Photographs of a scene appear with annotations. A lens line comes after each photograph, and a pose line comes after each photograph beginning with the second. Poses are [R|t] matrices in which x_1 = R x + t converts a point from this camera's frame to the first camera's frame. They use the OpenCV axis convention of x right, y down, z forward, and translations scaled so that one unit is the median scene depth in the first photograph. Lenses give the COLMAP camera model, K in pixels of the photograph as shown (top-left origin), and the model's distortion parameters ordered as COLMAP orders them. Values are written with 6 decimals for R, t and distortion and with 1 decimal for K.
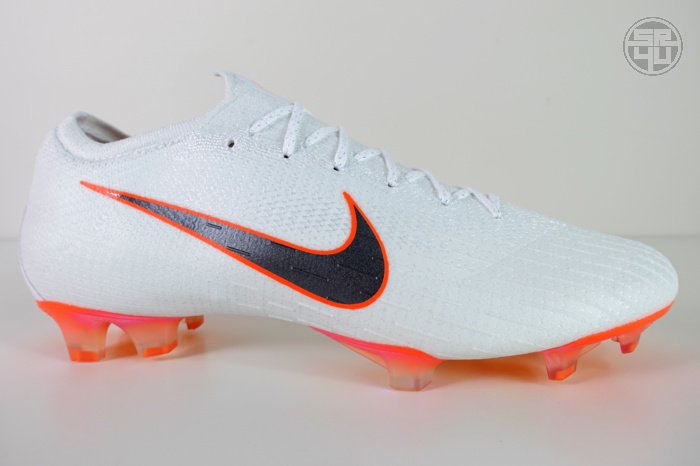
lens RADIAL K [[467.2, 0, 350.6], [0, 467.2, 239.2], [0, 0, 1]] dist [-0.002818, -0.002373]
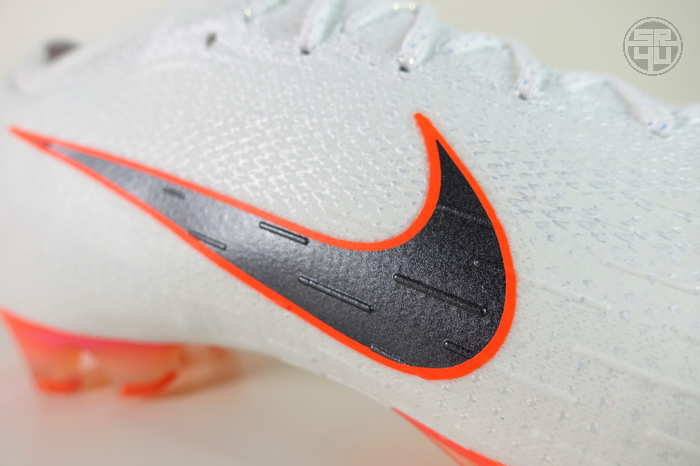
lens RADIAL K [[467.2, 0, 350.6], [0, 467.2, 239.2], [0, 0, 1]] dist [-0.002818, -0.002373]
pose [[0.961881, 0.011336, -0.273234, 0.048548], [0.002874, 0.998666, 0.051552, -0.001313], [0.273454, -0.050372, 0.960565, 0.521651]]
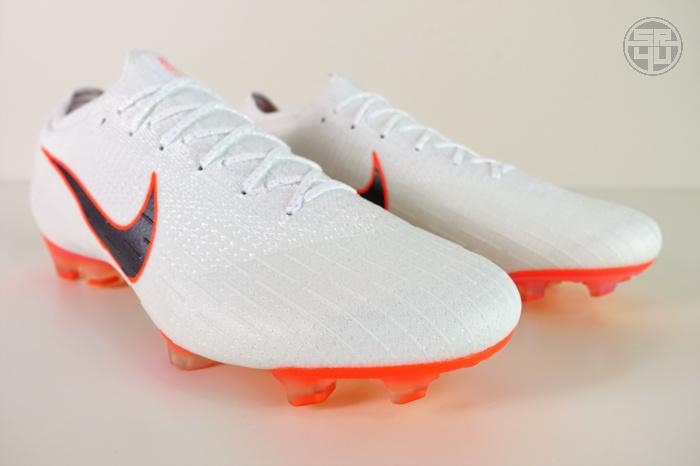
lens RADIAL K [[467.2, 0, 350.6], [0, 467.2, 239.2], [0, 0, 1]] dist [-0.002818, -0.002373]
pose [[0.856768, 0.152804, -0.492544, 0.890733], [-0.083988, 0.983687, 0.159078, -0.153855], [0.508817, -0.094925, 0.855625, 0.298365]]
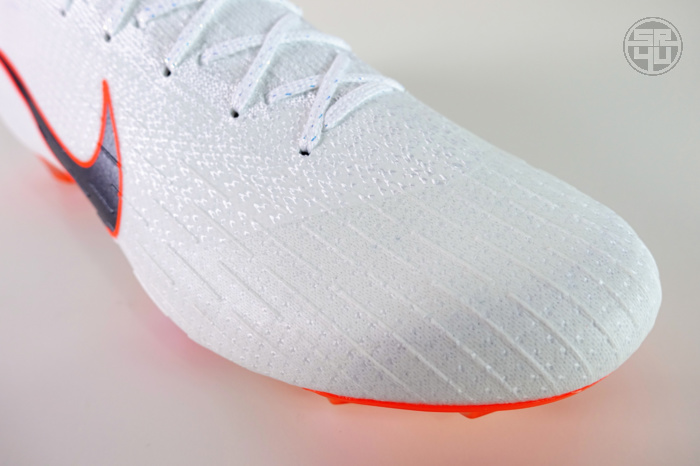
lens RADIAL K [[453.1, 0, 359.9], [0, 453.1, 233.5], [0, 0, 1]] dist [0.000150, -0.002525]
pose [[0.829794, 0.303667, -0.468219, 0.693568], [-0.015504, 0.851217, 0.524585, -0.265015], [0.557855, -0.428038, 0.711042, 0.606739]]
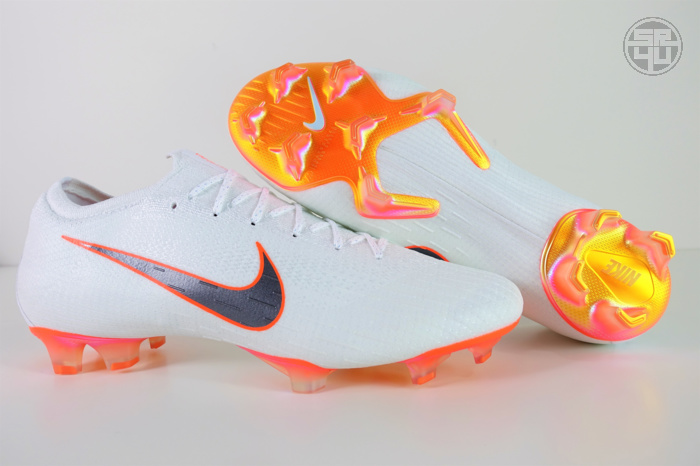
lens RADIAL K [[467.2, 0, 350.6], [0, 467.2, 239.2], [0, 0, 1]] dist [-0.002818, -0.002373]
pose [[0.999682, -0.015016, -0.020244, 0.270889], [0.014160, 0.999028, -0.041748, -0.048449], [0.020851, 0.041448, 0.998923, -0.308506]]
